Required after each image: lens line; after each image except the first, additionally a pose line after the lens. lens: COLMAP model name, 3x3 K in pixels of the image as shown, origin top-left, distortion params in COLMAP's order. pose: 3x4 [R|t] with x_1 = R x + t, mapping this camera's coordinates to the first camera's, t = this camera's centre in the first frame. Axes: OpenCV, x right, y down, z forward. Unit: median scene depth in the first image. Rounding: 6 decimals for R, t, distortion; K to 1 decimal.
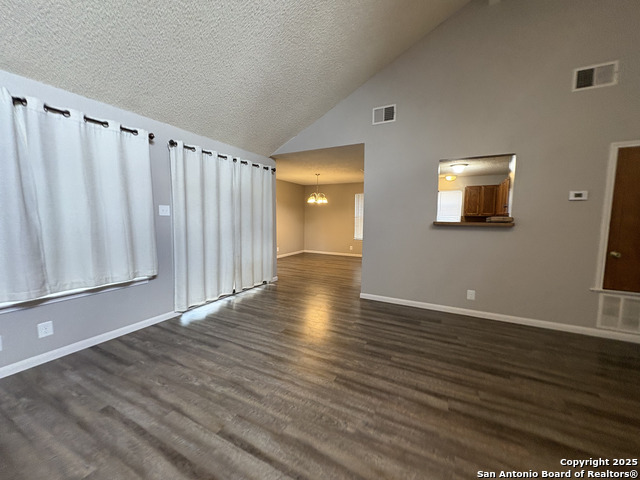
lens RADIAL K [[254.4, 0, 321.0], [0, 254.4, 238.8], [0, 0, 1]] dist [0.001381, 0.001407]
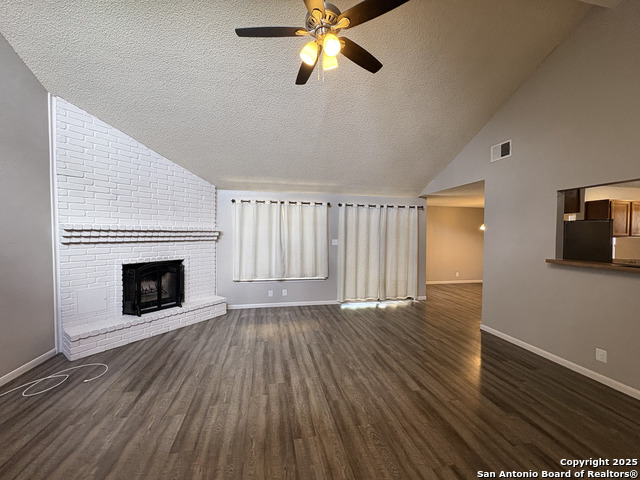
lens RADIAL K [[254.4, 0, 318.2], [0, 254.4, 240.7], [0, 0, 1]] dist [0.001381, 0.001407]
pose [[0.630940, 0.015205, -0.775683, 0.723458], [-0.069338, 0.996912, -0.036858, -0.049441], [0.772727, 0.077040, 0.630046, -0.226634]]
